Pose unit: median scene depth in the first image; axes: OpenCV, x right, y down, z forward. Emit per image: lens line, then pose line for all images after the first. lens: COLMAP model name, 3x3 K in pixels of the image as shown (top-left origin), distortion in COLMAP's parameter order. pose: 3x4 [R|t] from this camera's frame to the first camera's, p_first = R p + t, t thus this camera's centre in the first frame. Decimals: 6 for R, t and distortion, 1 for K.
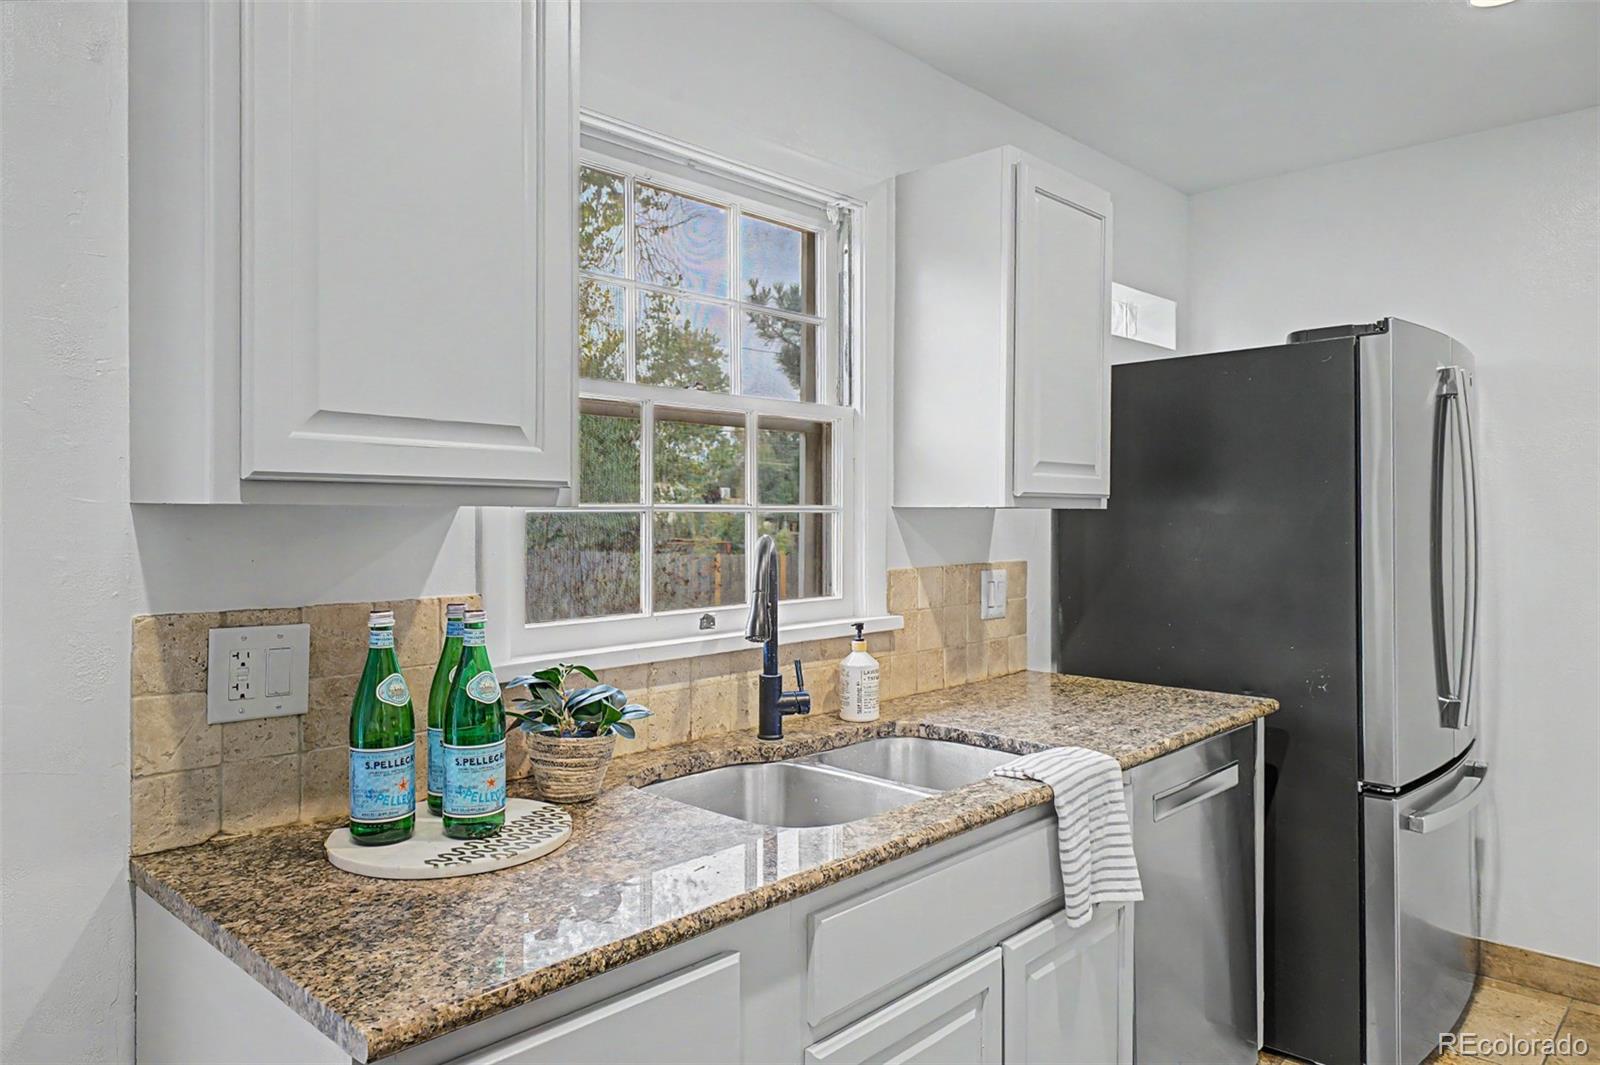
lens RADIAL K [[1036.4, 0, 800.0], [0, 1036.4, 532.5], [0, 0, 1]] dist [0.026250, -0.018949]
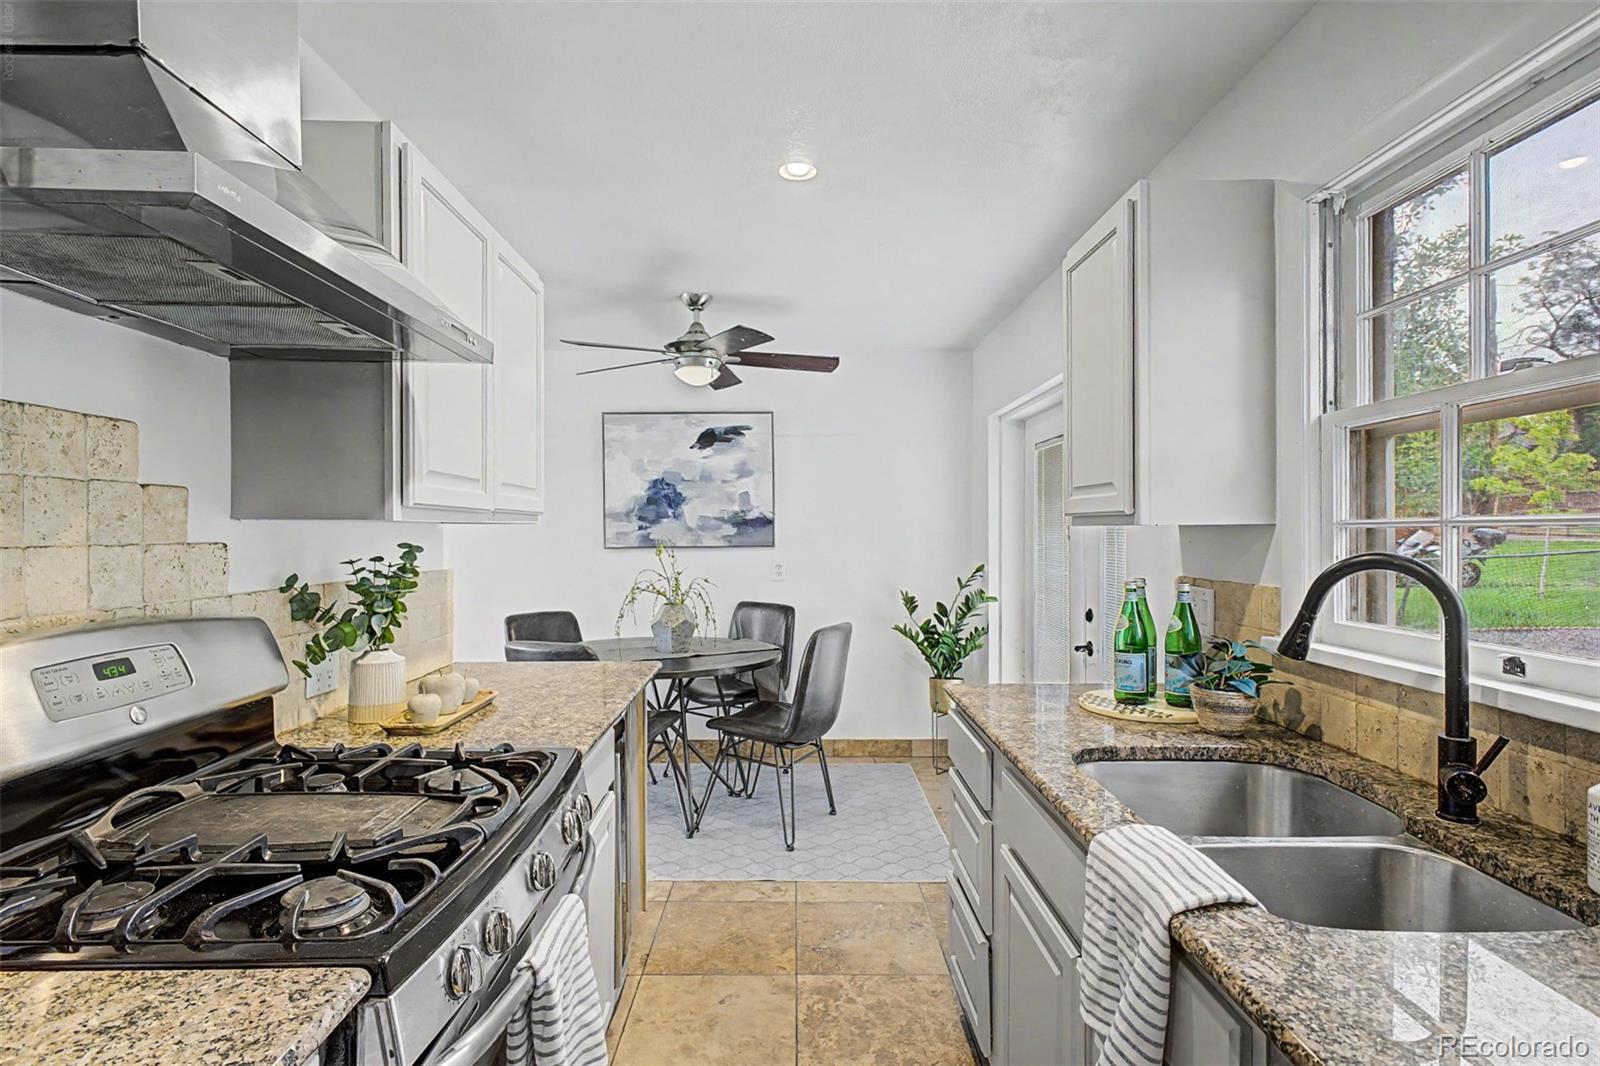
lens RADIAL K [[842.8, 0, 800.0], [0, 842.8, 533.0], [0, 0, 1]] dist [0.000136, 0.000018]
pose [[-0.722973, 0.002776, -0.690871, 0.778998], [-0.009575, 0.999856, 0.014037, -0.019412], [0.690810, 0.016763, -0.722842, 1.126251]]
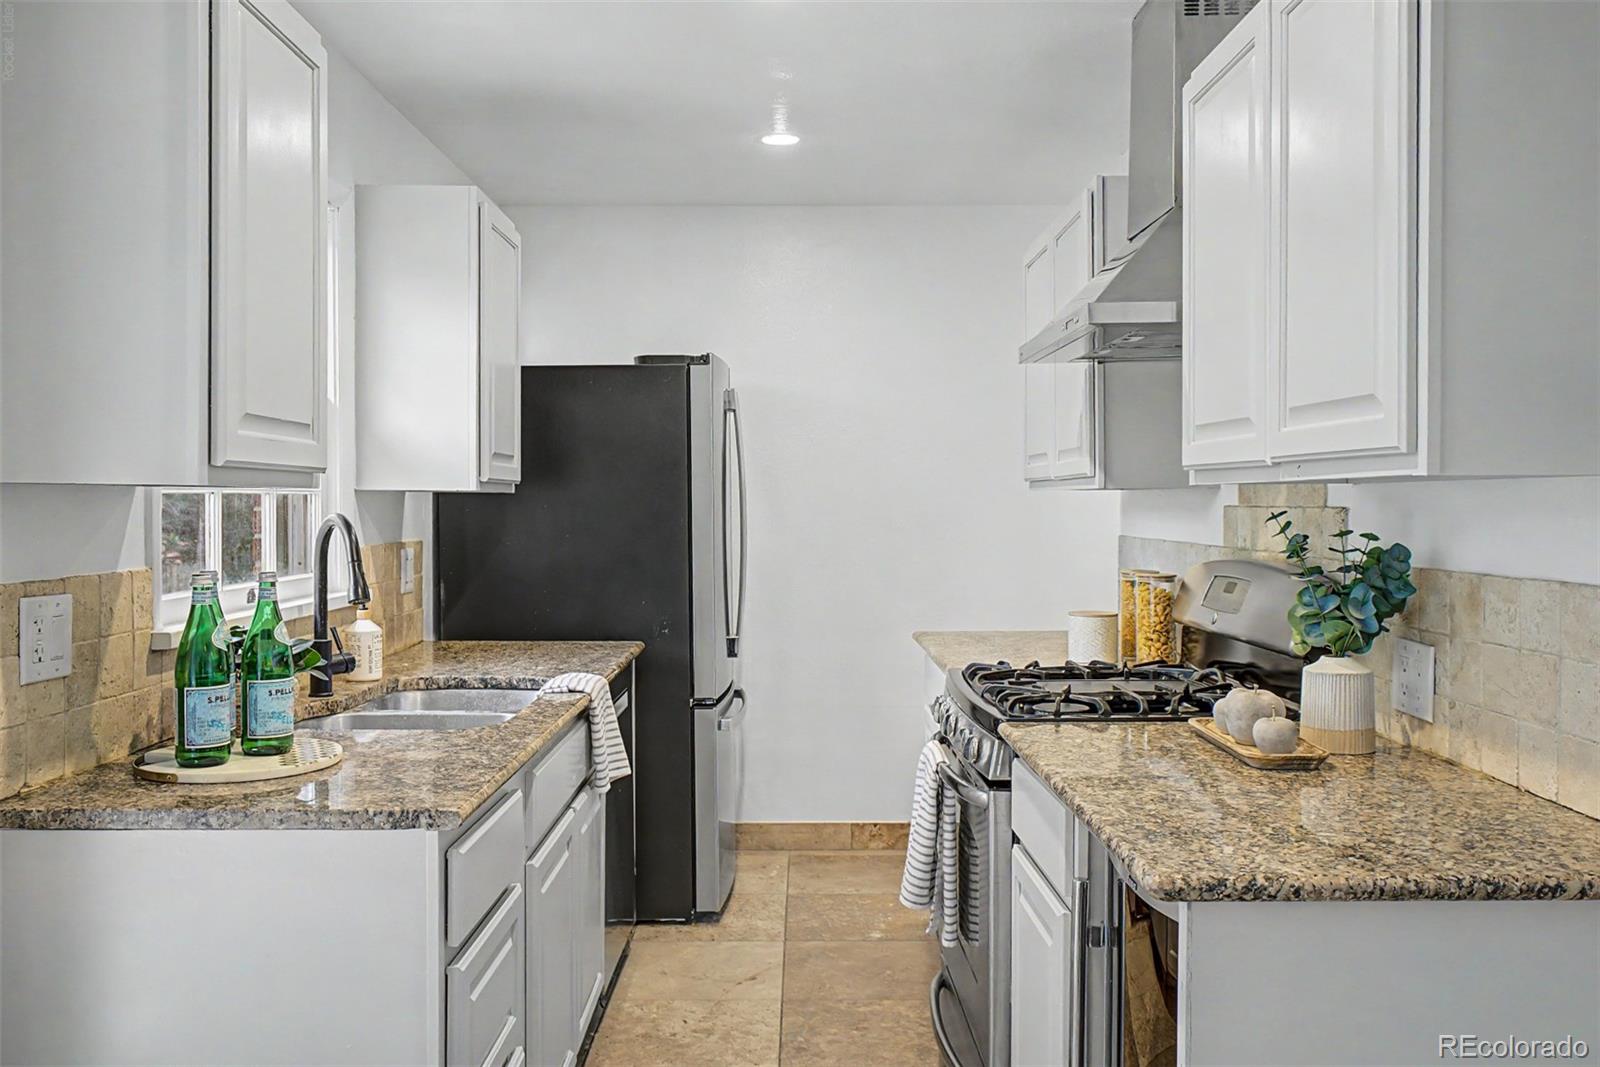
lens RADIAL K [[1268.2, 0, 799.0], [0, 1268.2, 524.9], [0, 0, 1]] dist [-0.010371, -0.000331]
pose [[0.731241, -0.011091, 0.682029, -0.564692], [0.009969, 0.999935, 0.005573, 0.010939], [-0.682046, 0.002723, 0.731304, -0.338435]]
